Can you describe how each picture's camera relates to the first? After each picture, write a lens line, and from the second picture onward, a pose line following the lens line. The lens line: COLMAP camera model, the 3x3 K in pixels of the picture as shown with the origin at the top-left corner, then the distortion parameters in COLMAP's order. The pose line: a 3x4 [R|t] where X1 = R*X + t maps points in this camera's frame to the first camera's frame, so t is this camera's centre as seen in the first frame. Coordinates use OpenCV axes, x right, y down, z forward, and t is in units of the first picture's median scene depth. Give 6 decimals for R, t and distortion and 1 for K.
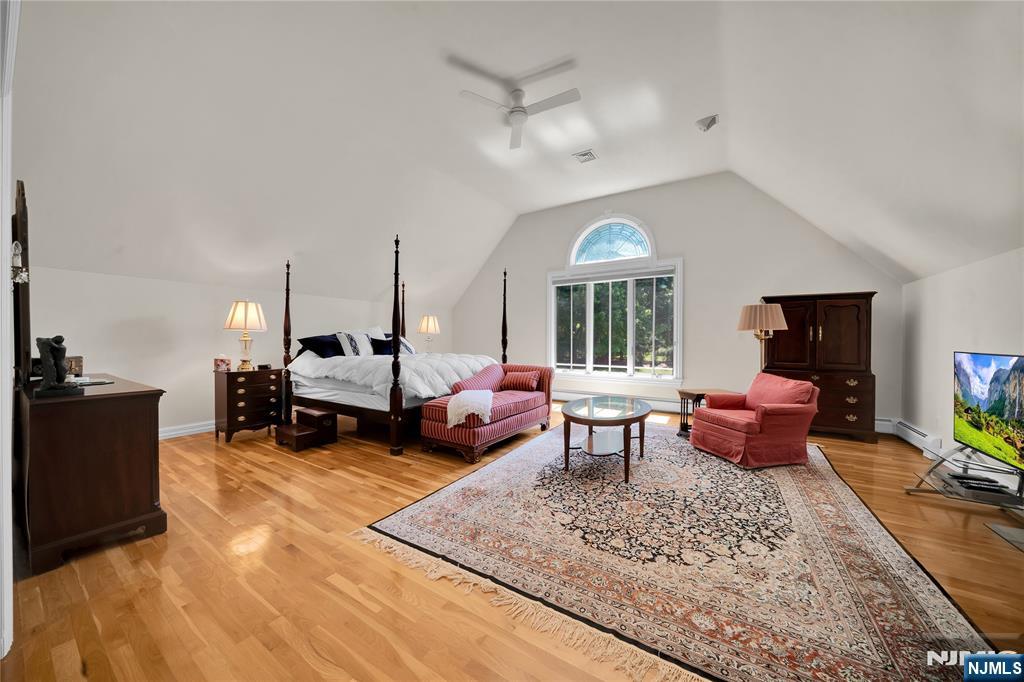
lens RADIAL K [[359.1, 0, 504.3], [0, 359.1, 341.3], [0, 0, 1]] dist [-0.029704, 0.004726]
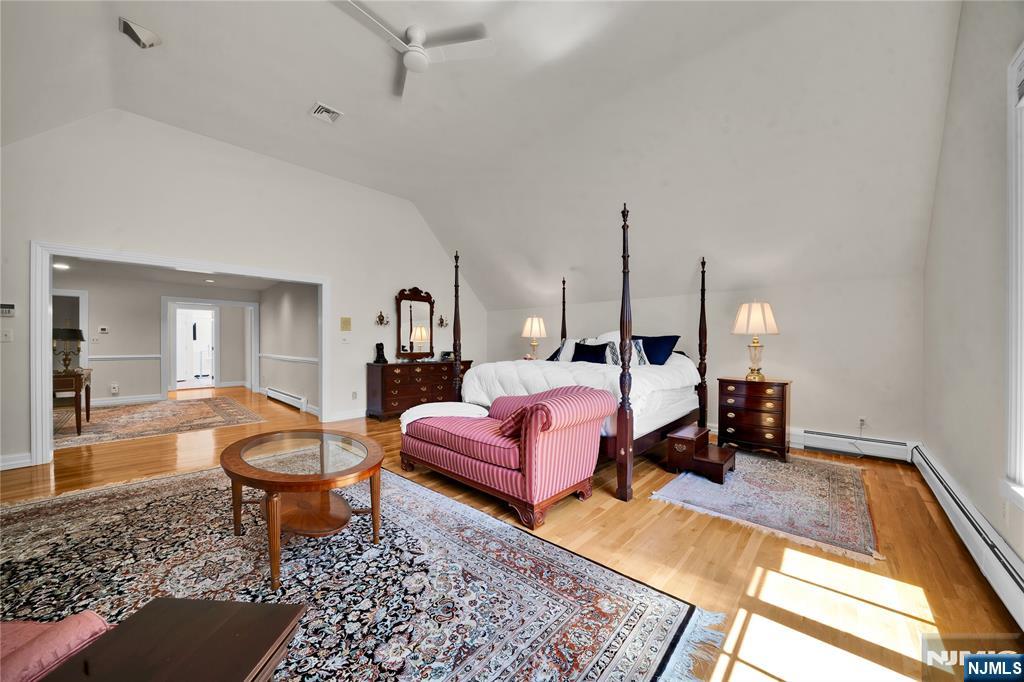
lens RADIAL K [[359.1, 0, 504.3], [0, 359.1, 341.3], [0, 0, 1]] dist [-0.029704, 0.004726]
pose [[-0.193710, -0.007348, -0.981031, 1.078077], [-0.008269, 0.999949, -0.005857, -0.010010], [0.981024, 0.006977, -0.193761, 1.898520]]
